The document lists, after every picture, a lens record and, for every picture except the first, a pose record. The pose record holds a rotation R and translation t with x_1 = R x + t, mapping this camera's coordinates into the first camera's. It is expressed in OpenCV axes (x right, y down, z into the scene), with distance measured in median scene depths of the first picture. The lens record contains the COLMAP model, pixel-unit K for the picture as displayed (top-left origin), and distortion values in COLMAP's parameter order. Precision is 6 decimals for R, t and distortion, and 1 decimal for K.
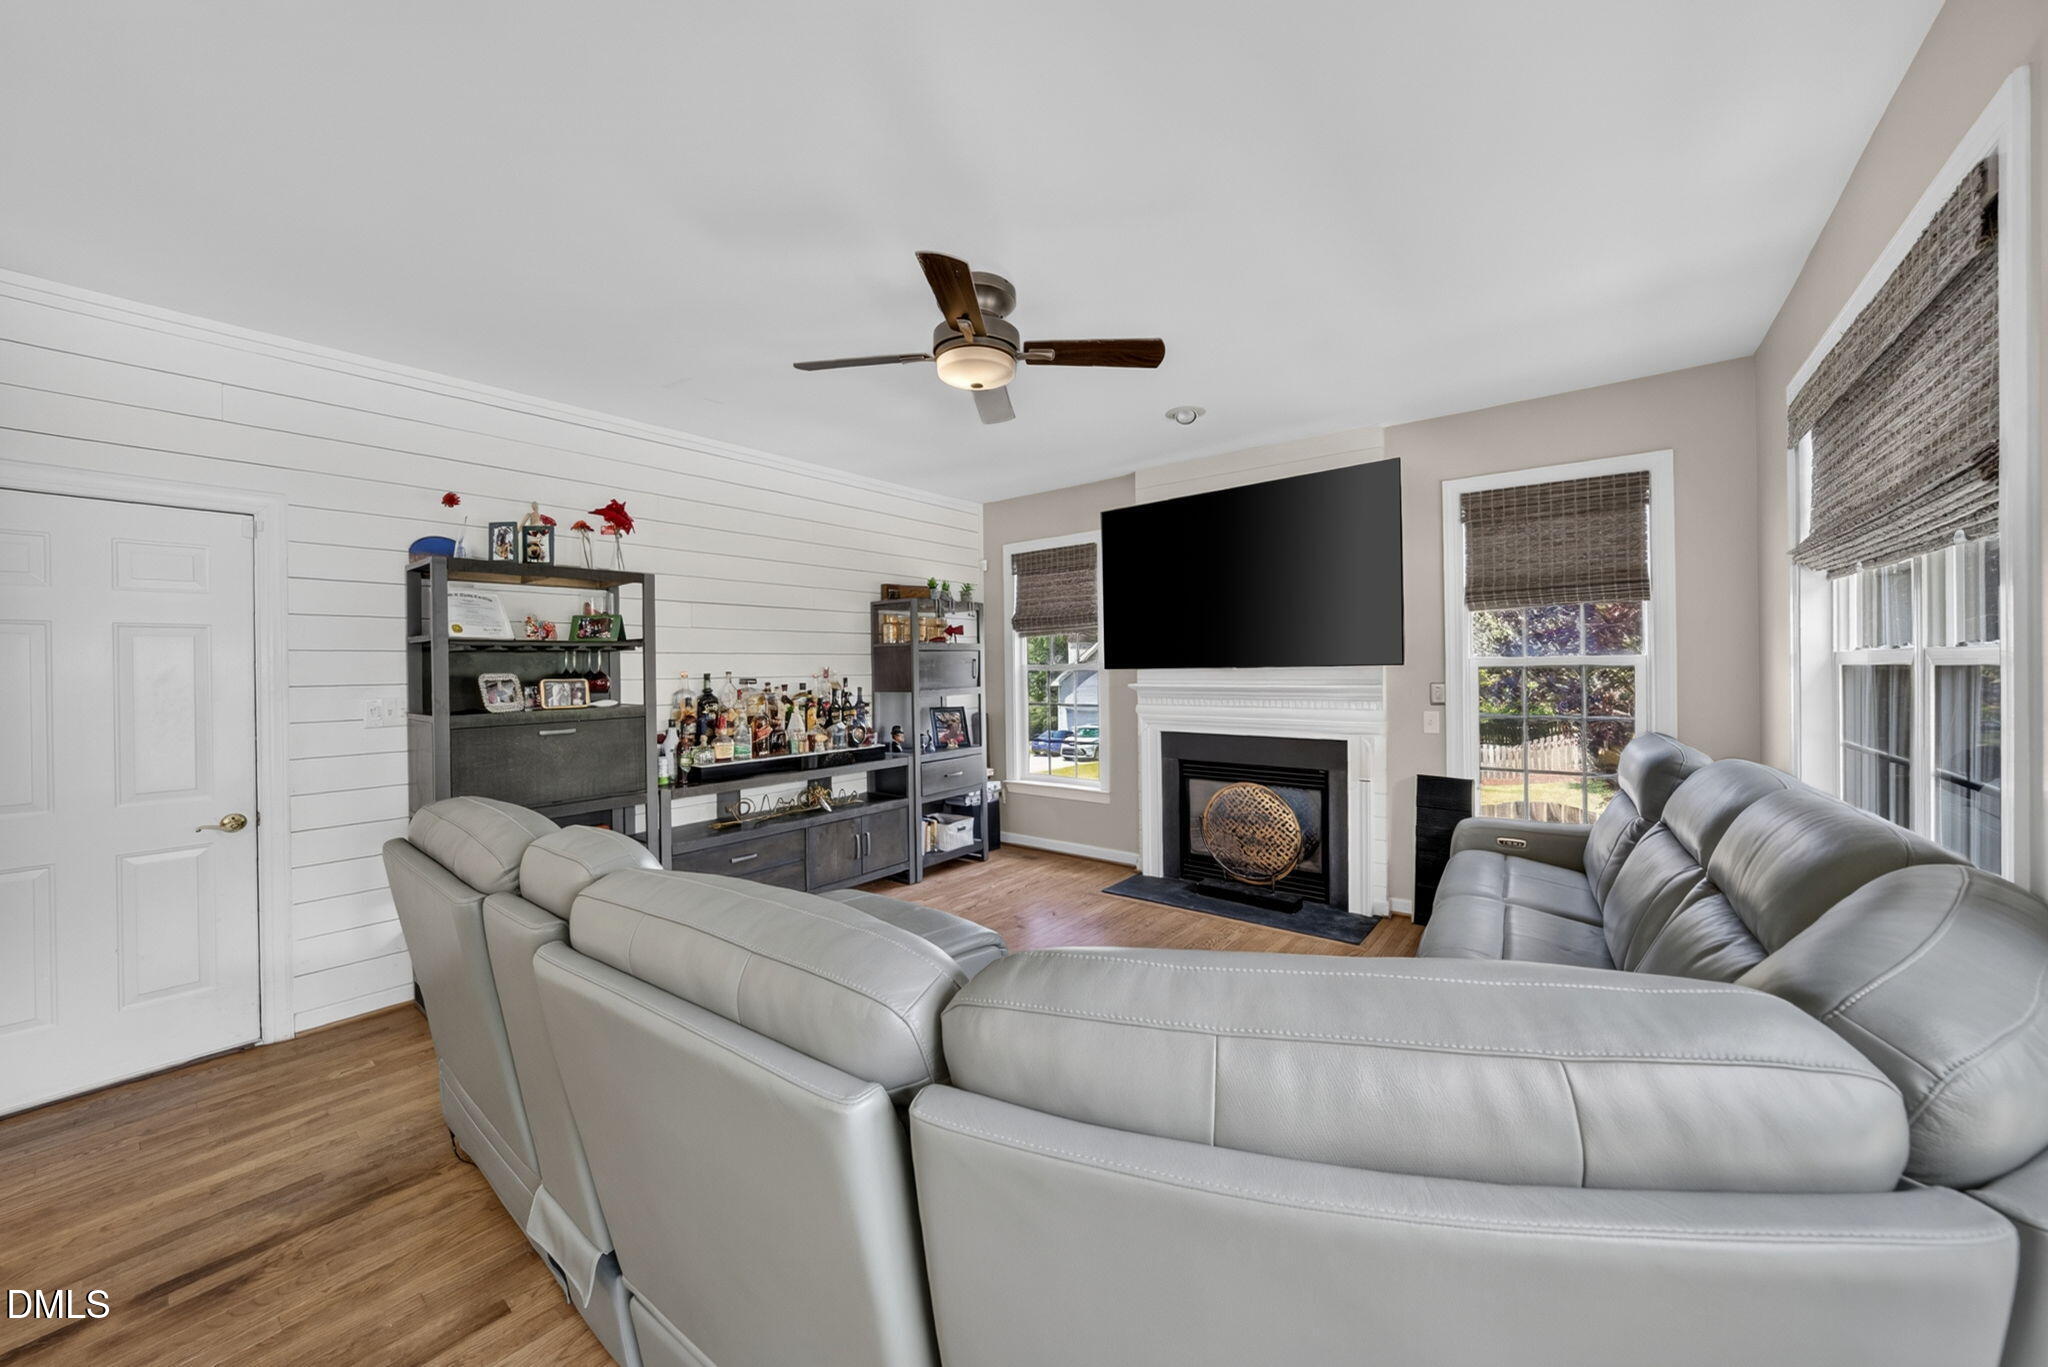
lens RADIAL K [[734.8, 0, 1027.5], [0, 734.8, 666.5], [0, 0, 1]] dist [-0.010044, 0.000645]
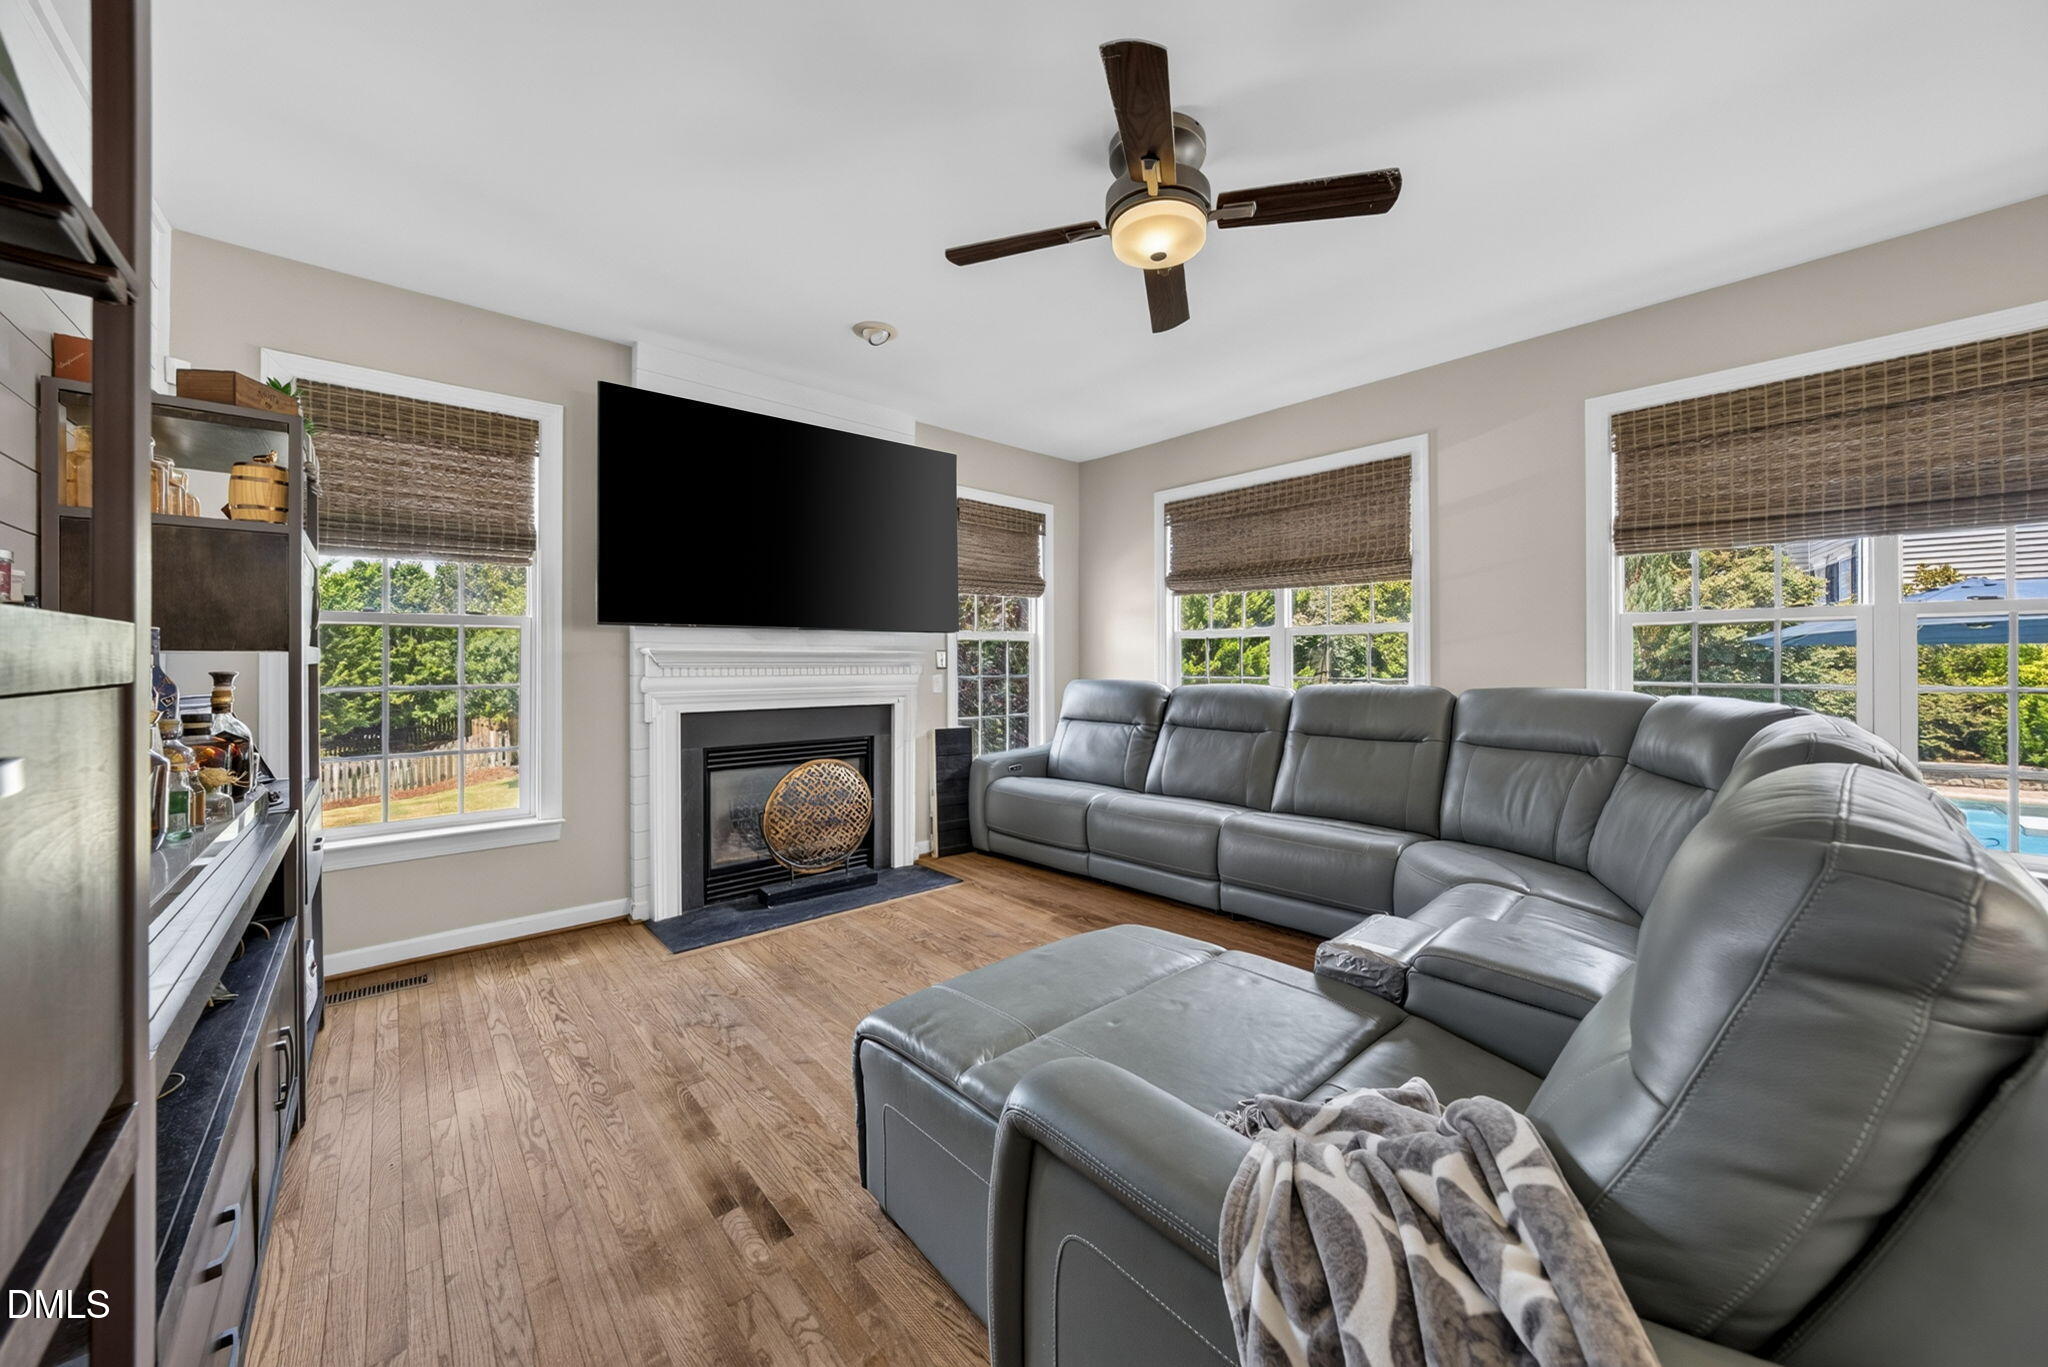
lens RADIAL K [[734.8, 0, 1027.5], [0, 734.8, 666.5], [0, 0, 1]] dist [-0.010044, 0.000645]
pose [[0.166147, 0.008510, 0.986064, -0.562611], [-0.001446, 0.999964, -0.008387, 0.055742], [-0.986100, -0.000033, 0.166153, 0.636639]]
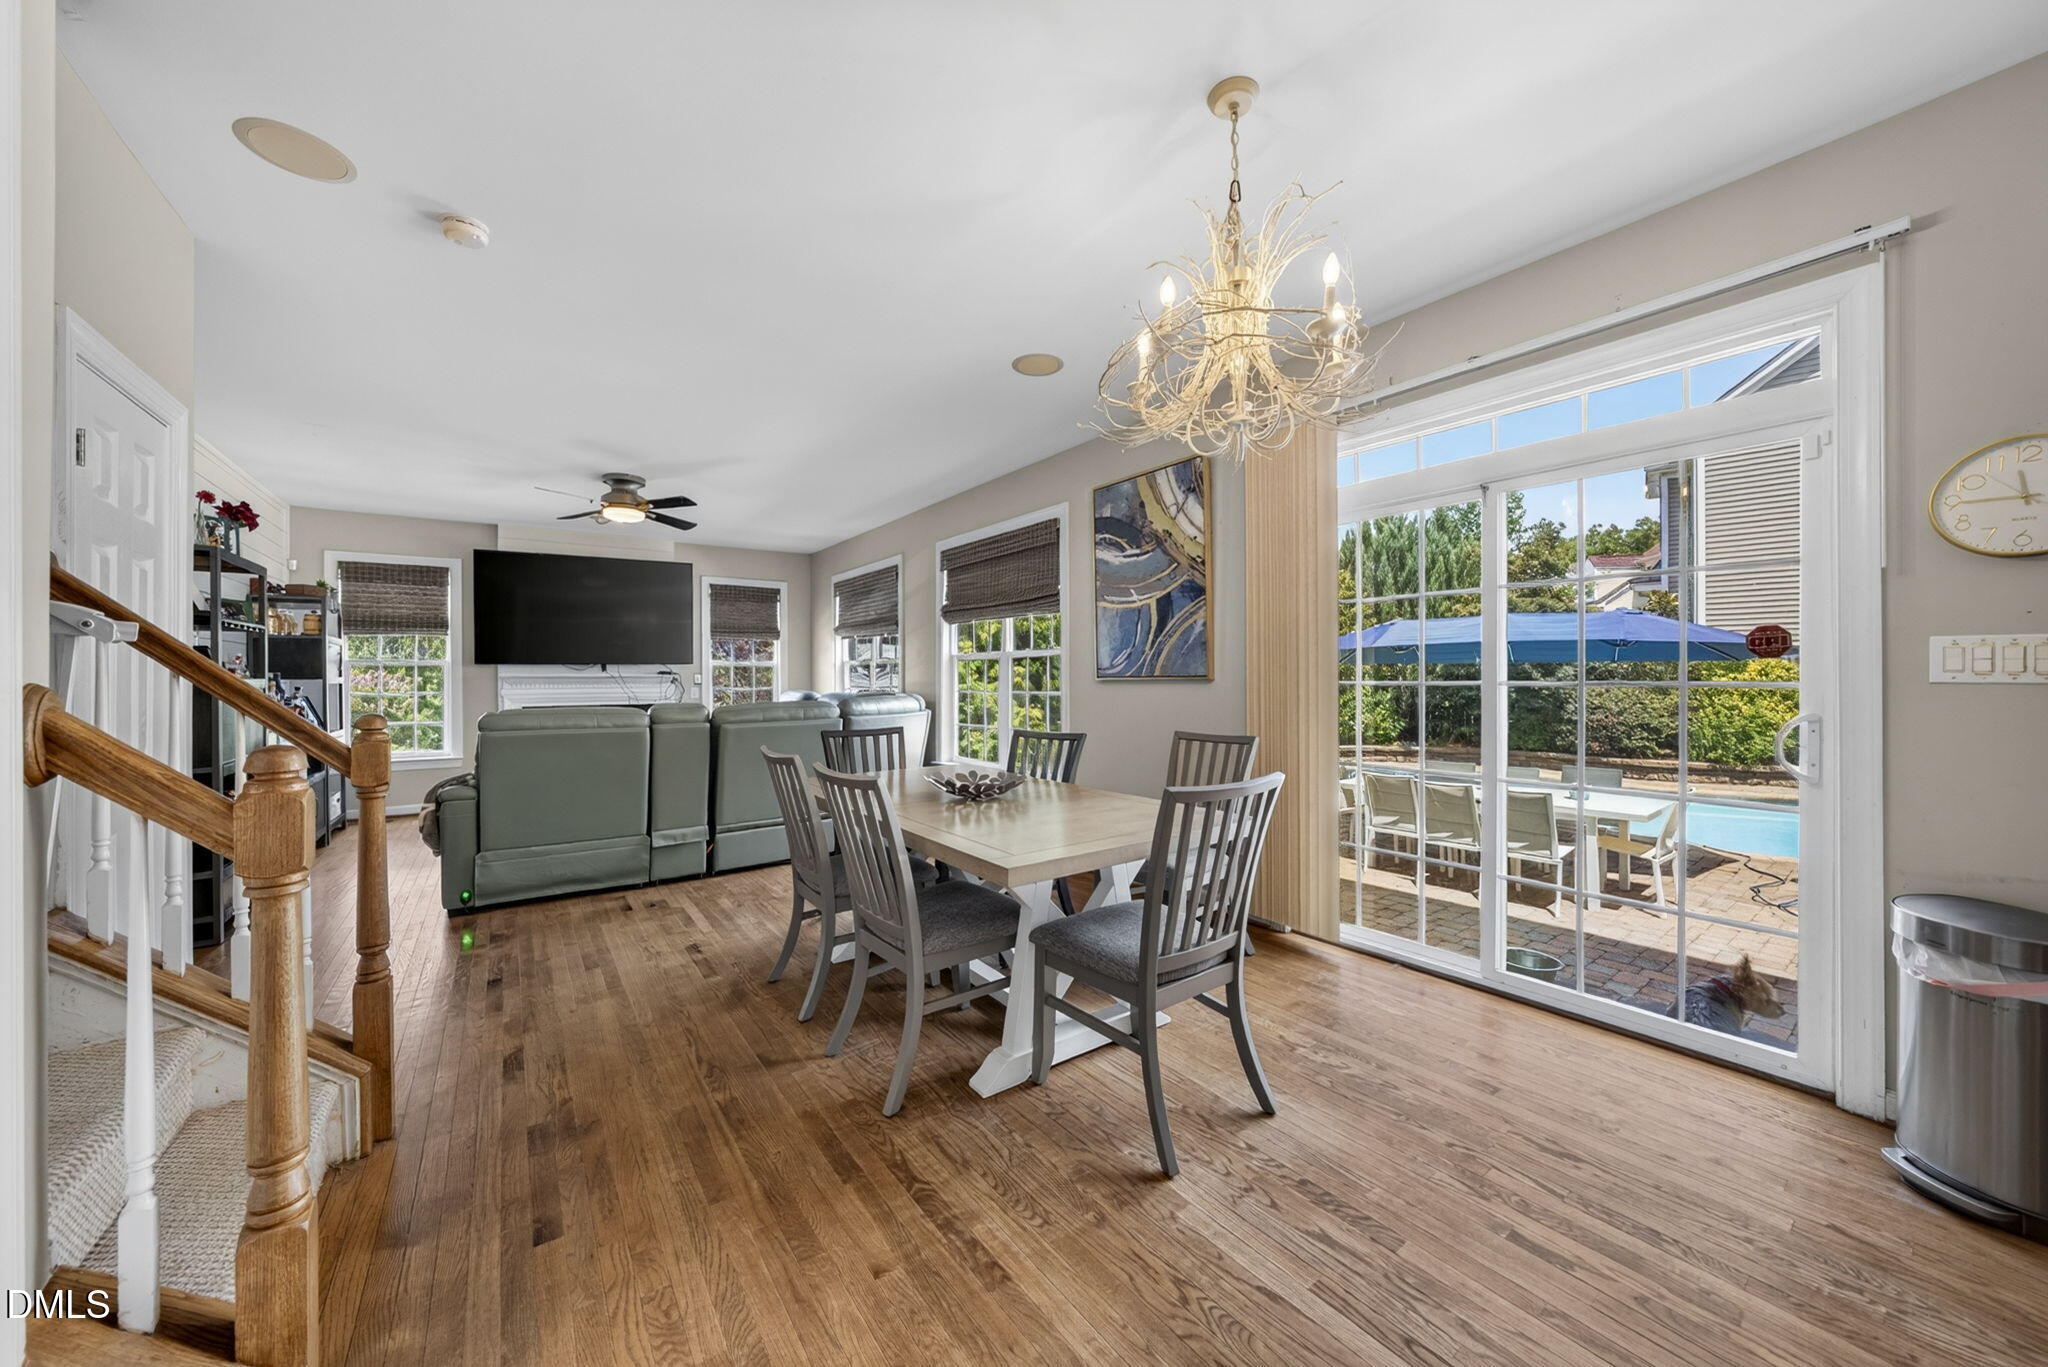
lens RADIAL K [[753.4, 0, 1038.7], [0, 753.4, 680.5], [0, 0, 1]] dist [-0.010997, 0.000177]
pose [[0.267542, 0.007969, 0.963513, -1.147381], [0.003266, 0.999953, -0.009177, 0.061034], [-0.963541, 0.005602, 0.267504, -0.449370]]
